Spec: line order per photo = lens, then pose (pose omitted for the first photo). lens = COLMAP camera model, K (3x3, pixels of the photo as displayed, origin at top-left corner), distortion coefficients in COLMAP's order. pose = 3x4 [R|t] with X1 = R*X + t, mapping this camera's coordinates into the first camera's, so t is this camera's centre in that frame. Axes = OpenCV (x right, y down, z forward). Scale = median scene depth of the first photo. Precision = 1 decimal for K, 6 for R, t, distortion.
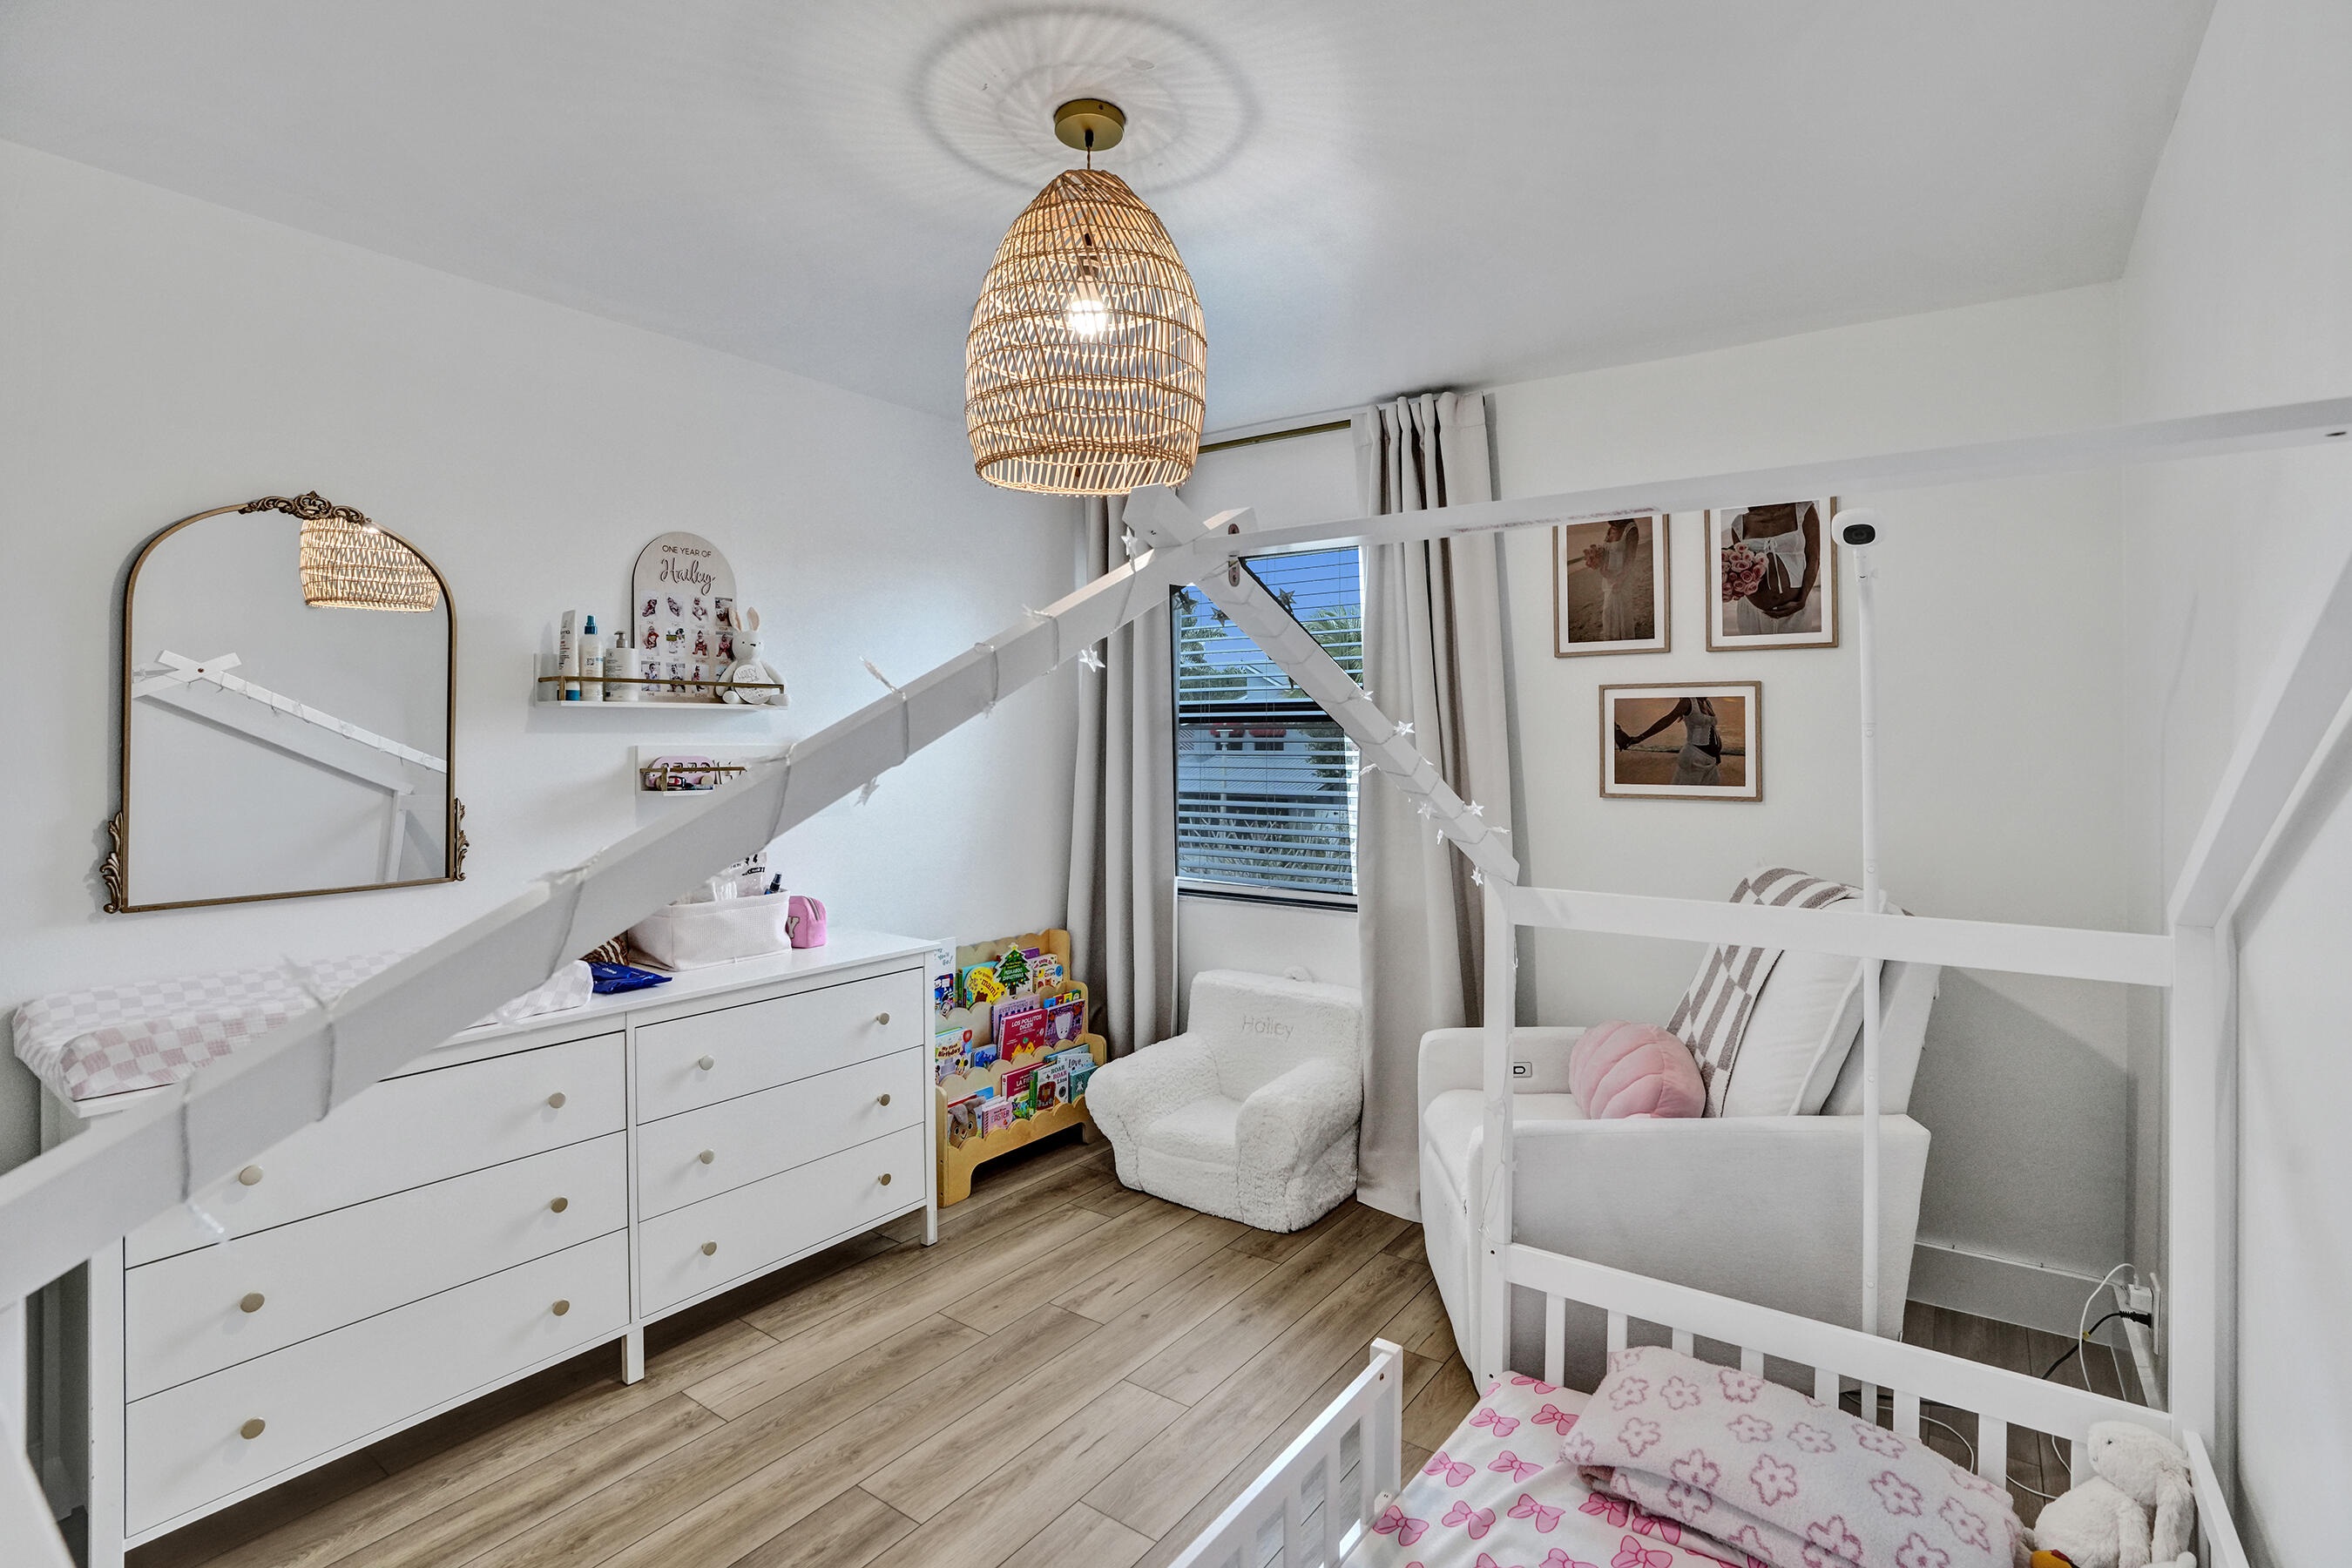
lens RADIAL K [[1112.9, 0, 1178.7], [0, 1112.9, 728.8], [0, 0, 1]] dist [-0.050327, 0.000017]
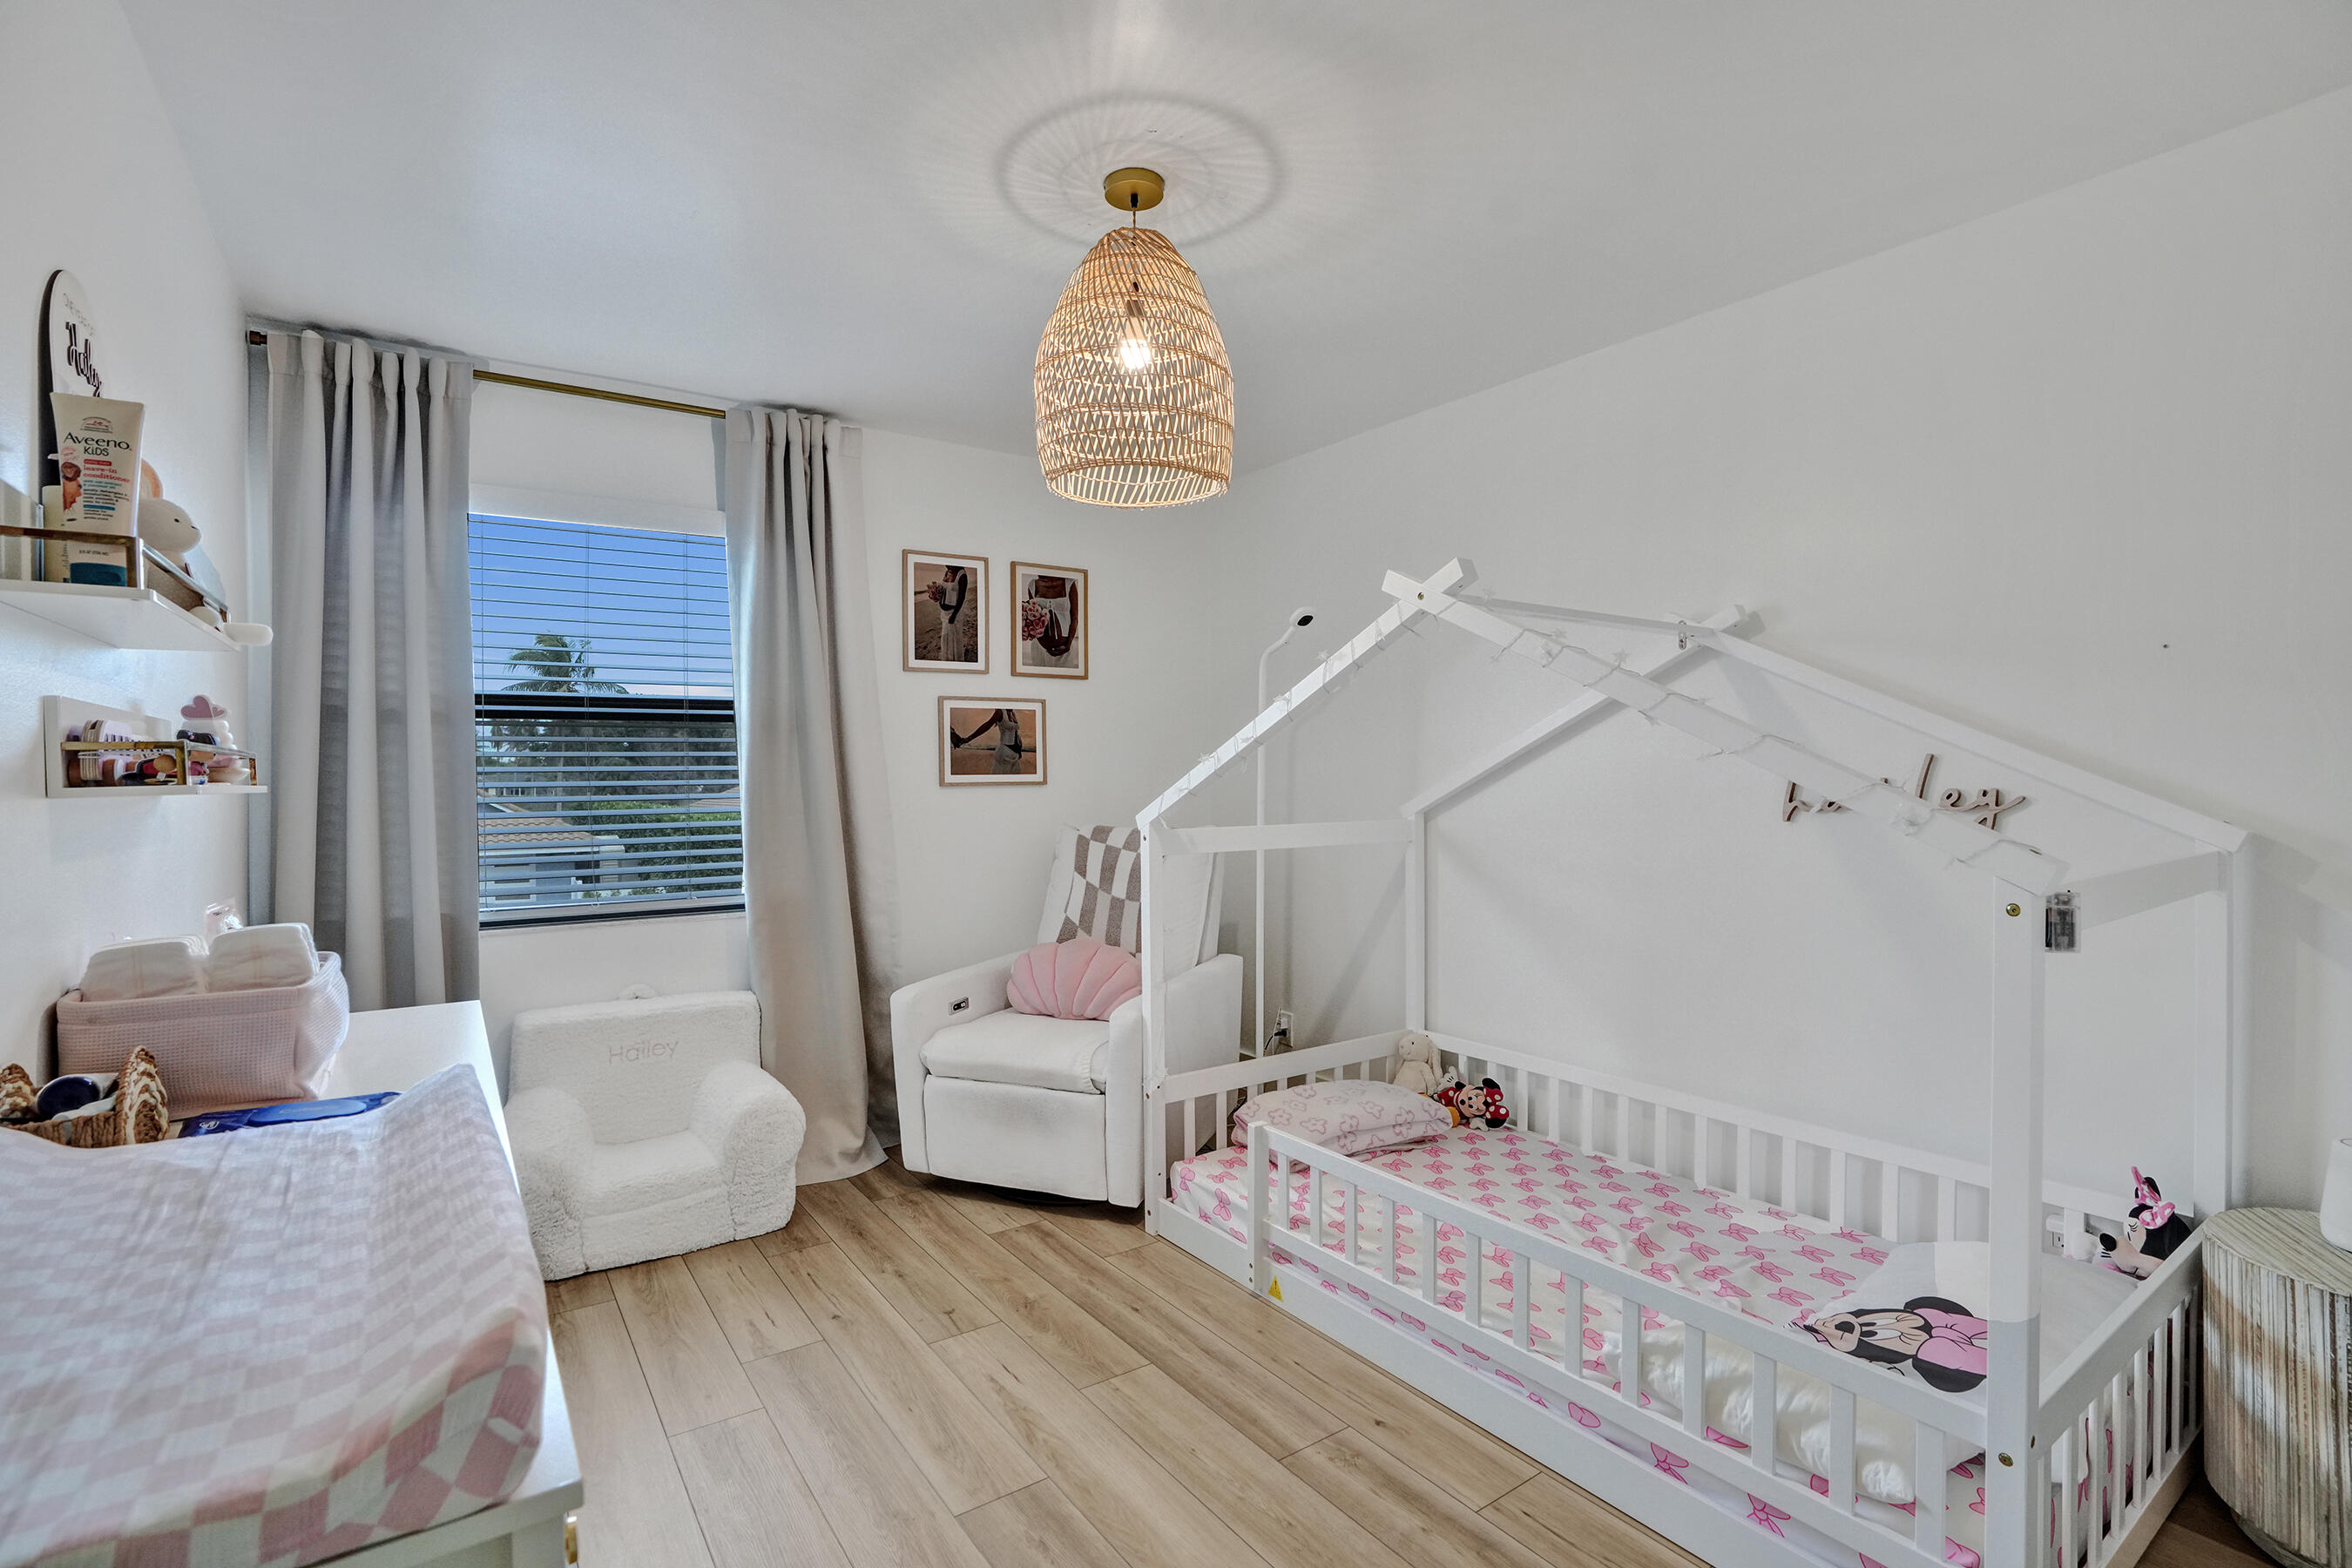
lens RADIAL K [[1105.5, 0, 1187.3], [0, 1105.5, 778.2], [0, 0, 1]] dist [-0.077568, 0.031506]
pose [[0.326911, -0.009118, 0.945011, -0.732023], [-0.000188, 0.999953, 0.009713, 0.042813], [-0.945055, -0.003353, 0.326894, 0.348293]]
